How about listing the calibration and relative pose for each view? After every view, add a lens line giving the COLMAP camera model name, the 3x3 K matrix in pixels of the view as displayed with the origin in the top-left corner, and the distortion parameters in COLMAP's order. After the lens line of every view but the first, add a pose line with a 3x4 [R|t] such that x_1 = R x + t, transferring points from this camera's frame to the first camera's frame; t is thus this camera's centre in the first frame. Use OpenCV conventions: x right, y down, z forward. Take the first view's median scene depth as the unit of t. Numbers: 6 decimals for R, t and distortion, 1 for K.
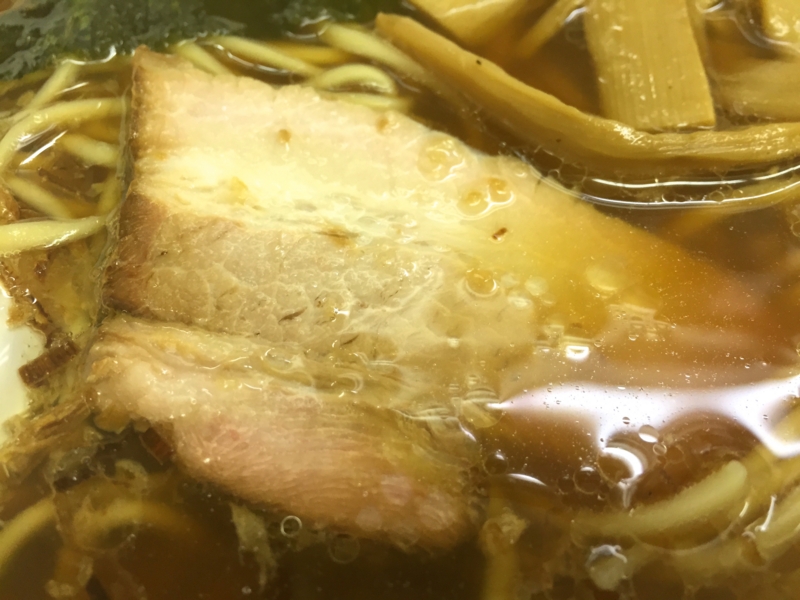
lens RADIAL K [[683.7, 0, 400.0], [0, 683.7, 300.0], [0, 0, 1]] dist [0.062769, -0.131358]
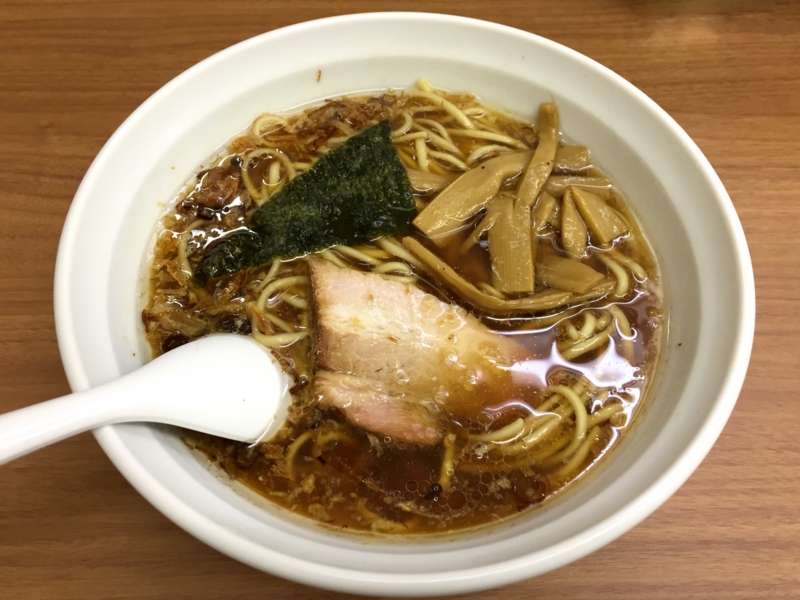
lens RADIAL K [[683.7, 0, 400.0], [0, 683.7, 300.0], [0, 0, 1]] dist [0.062769, -0.131358]
pose [[0.998551, 0.001203, 0.053800, -0.203743], [-0.004790, 0.997768, 0.066597, -0.418713], [-0.053599, -0.066759, 0.996328, -1.681560]]
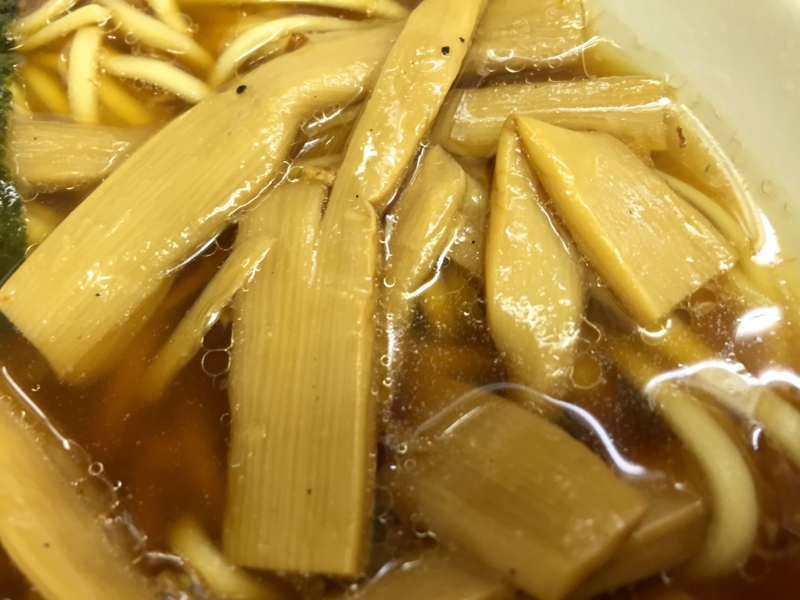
lens RADIAL K [[683.7, 0, 400.0], [0, 683.7, 300.0], [0, 0, 1]] dist [0.062769, -0.131358]
pose [[0.991641, -0.078380, -0.102495, 0.624605], [0.092635, 0.985425, 0.142674, -0.631161], [0.089819, -0.150976, 0.984448, 0.402641]]
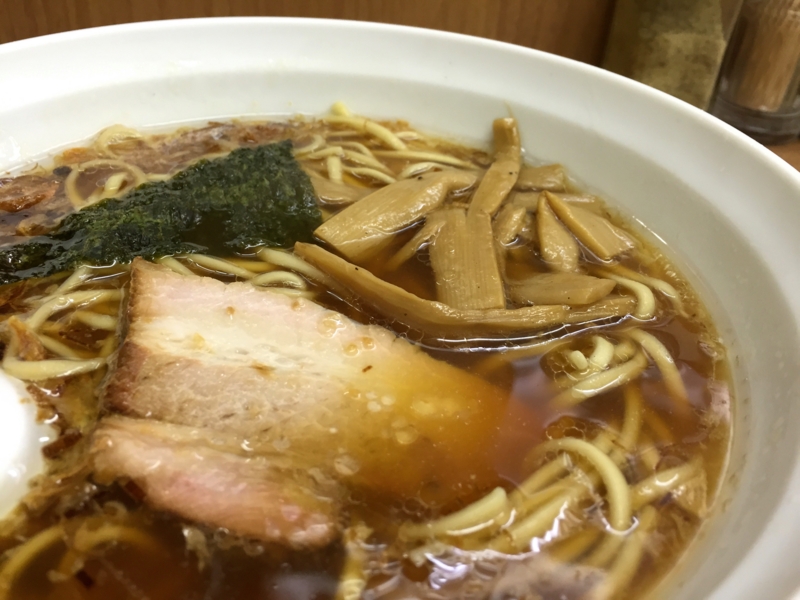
lens RADIAL K [[683.7, 0, 400.0], [0, 683.7, 300.0], [0, 0, 1]] dist [0.062769, -0.131358]
pose [[0.995534, 0.011616, 0.093686, 0.069462], [0.020264, 0.942972, -0.332255, 0.268632], [-0.092203, 0.332669, 0.938525, -0.511345]]
